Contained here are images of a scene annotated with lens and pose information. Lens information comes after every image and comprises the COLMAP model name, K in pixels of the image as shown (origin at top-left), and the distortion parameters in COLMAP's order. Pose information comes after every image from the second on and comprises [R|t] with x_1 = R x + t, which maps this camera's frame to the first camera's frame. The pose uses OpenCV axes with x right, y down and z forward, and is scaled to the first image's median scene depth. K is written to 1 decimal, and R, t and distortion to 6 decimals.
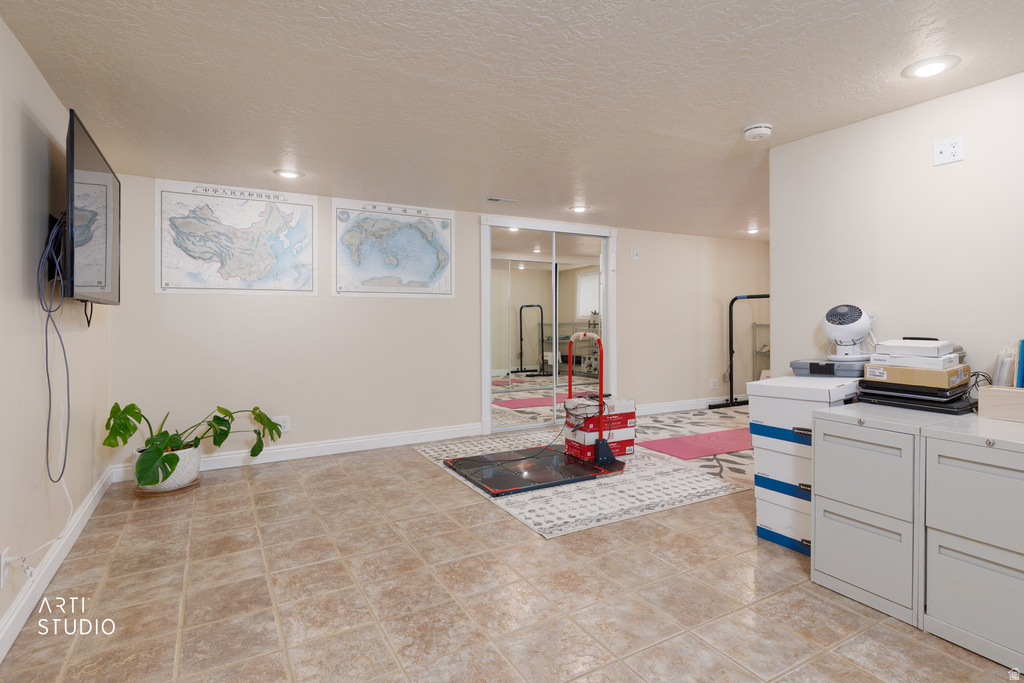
lens RADIAL K [[526.9, 0, 519.5], [0, 526.9, 320.4], [0, 0, 1]] dist [-0.006093, -0.001514]
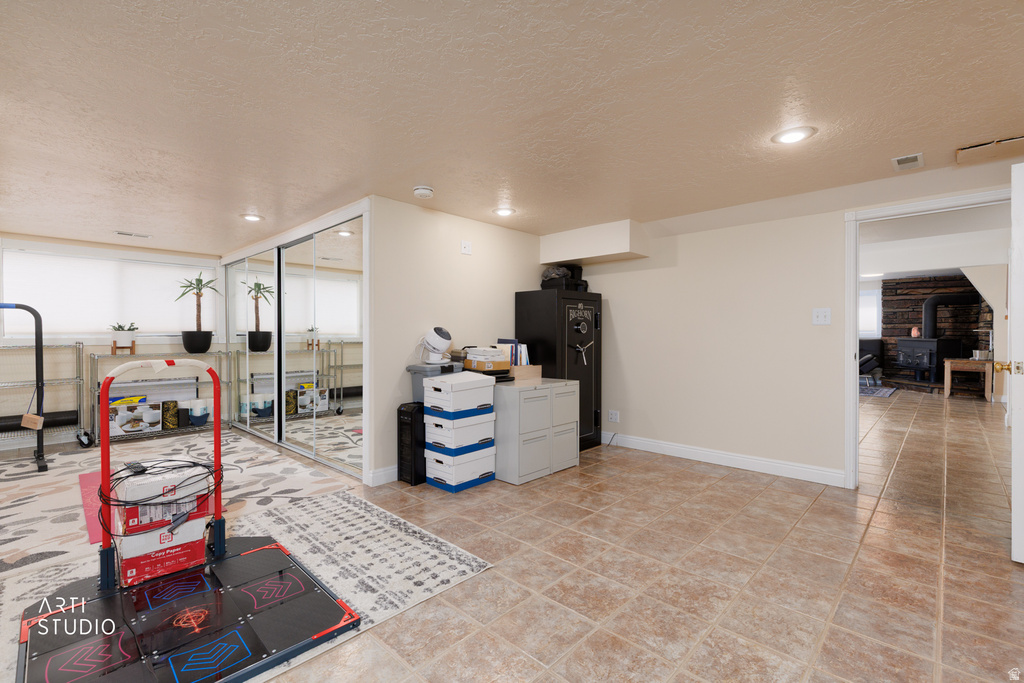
lens RADIAL K [[459.3, 0, 513.5], [0, 459.3, 339.6], [0, 0, 1]] dist [0.003417, 0.000224]
pose [[-0.283354, -0.005476, 0.959000, -0.646075], [0.007657, 0.999939, 0.007972, -0.002295], [-0.958985, 0.009602, -0.283295, 1.024183]]
